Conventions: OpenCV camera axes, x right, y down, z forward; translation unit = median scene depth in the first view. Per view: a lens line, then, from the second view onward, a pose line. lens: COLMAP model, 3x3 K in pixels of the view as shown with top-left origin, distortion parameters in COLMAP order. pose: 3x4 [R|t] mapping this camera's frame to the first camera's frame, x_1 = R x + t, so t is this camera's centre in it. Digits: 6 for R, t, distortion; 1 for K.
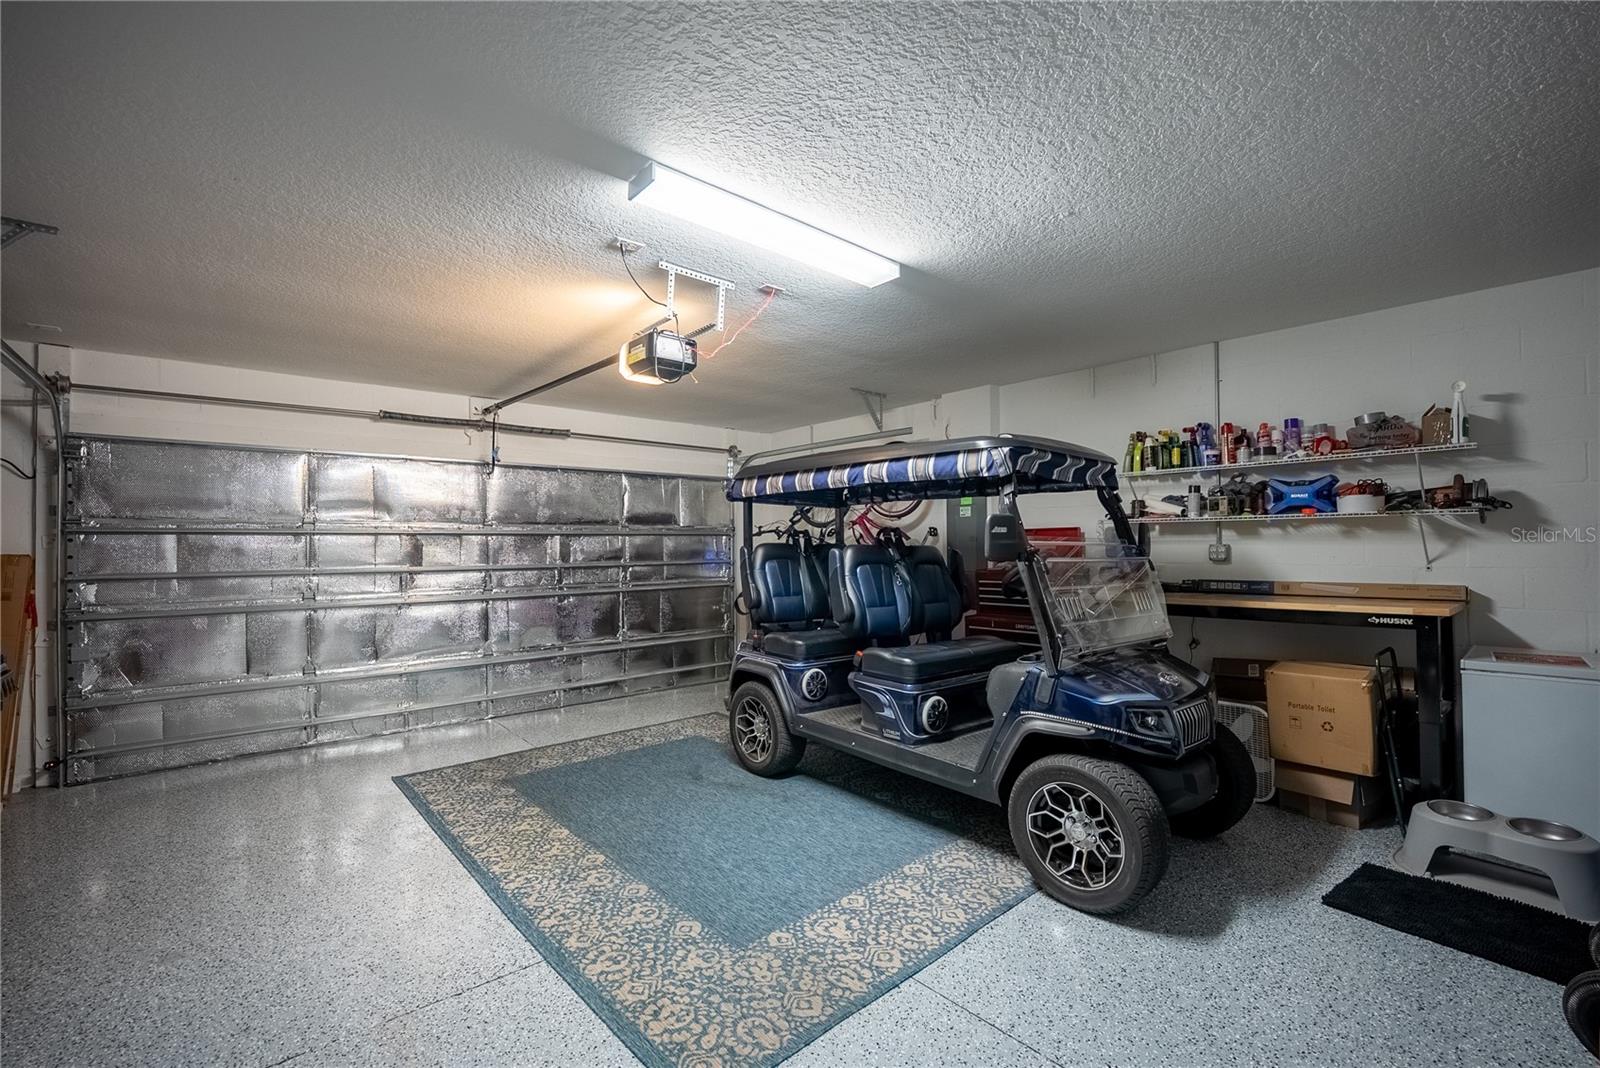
lens RADIAL K [[671.5, 0, 801.5], [0, 671.5, 539.6], [0, 0, 1]] dist [-0.022083, 0.000565]
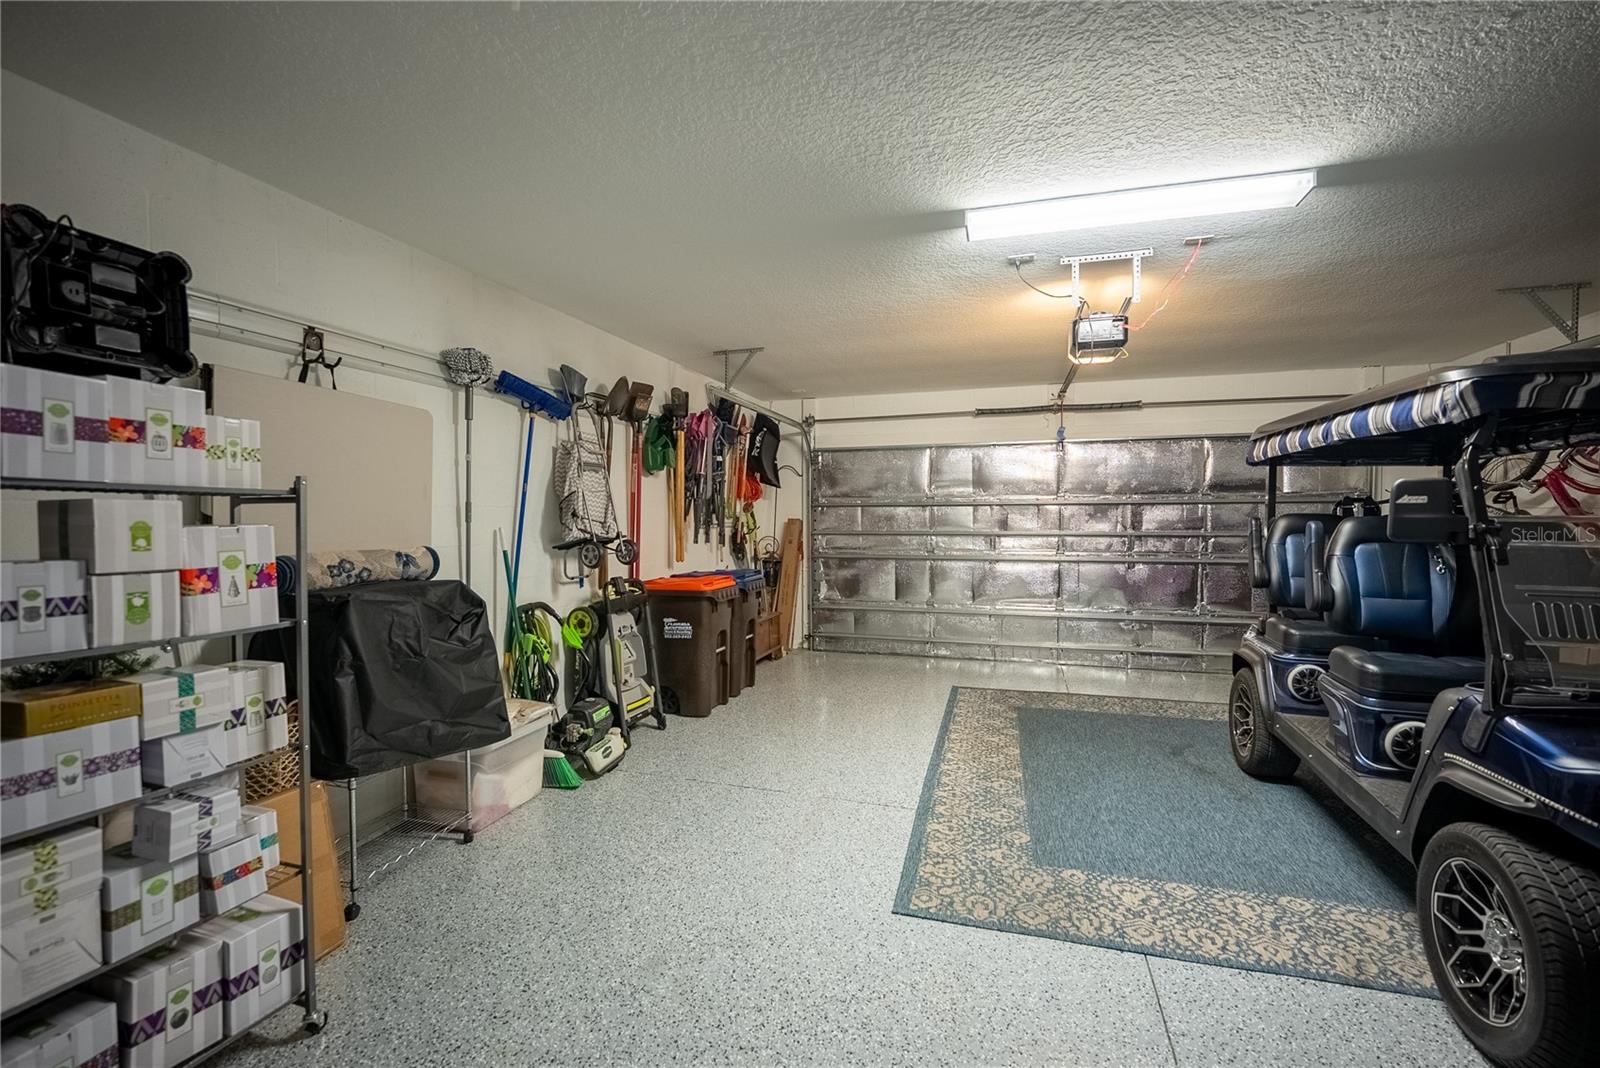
lens RADIAL K [[671.5, 0, 801.5], [0, 671.5, 539.6], [0, 0, 1]] dist [-0.022083, 0.000565]
pose [[0.522164, 0.036800, -0.852050, 0.457416], [0.006987, 0.998851, 0.047422, -0.008004], [0.852816, -0.030715, 0.521307, 0.041584]]
